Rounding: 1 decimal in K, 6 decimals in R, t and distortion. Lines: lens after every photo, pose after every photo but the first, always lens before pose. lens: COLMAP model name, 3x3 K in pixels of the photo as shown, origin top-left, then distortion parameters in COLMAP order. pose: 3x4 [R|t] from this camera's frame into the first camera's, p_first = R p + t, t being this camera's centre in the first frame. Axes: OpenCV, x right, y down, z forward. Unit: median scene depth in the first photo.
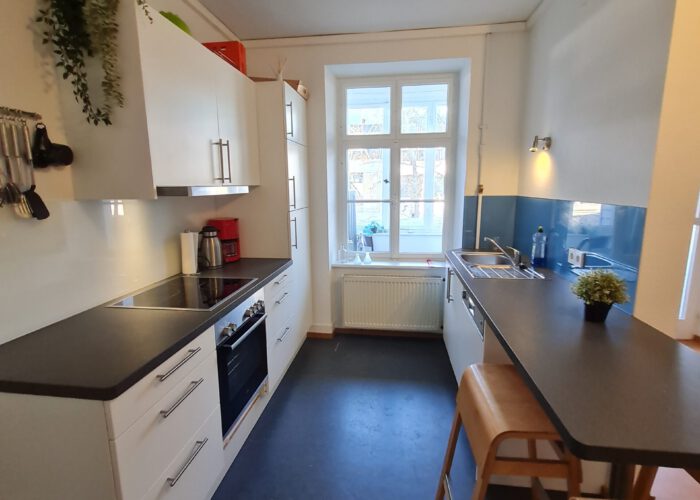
lens RADIAL K [[348.9, 0, 350.0], [0, 348.9, 250.0], [0, 0, 1]] dist [-0.027478, 0.000045]
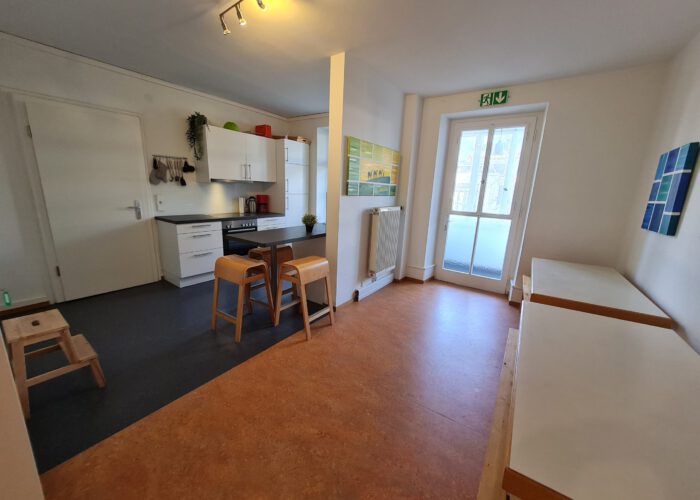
lens RADIAL K [[264.5, 0, 350.0], [0, 264.5, 250.0], [0, 0, 1]] dist [0.000033, 0.000003]
pose [[0.889173, 0.144398, -0.434189, 1.419617], [-0.128889, 0.989518, 0.065131, 0.126266], [0.439043, -0.001951, 0.898464, -0.567646]]
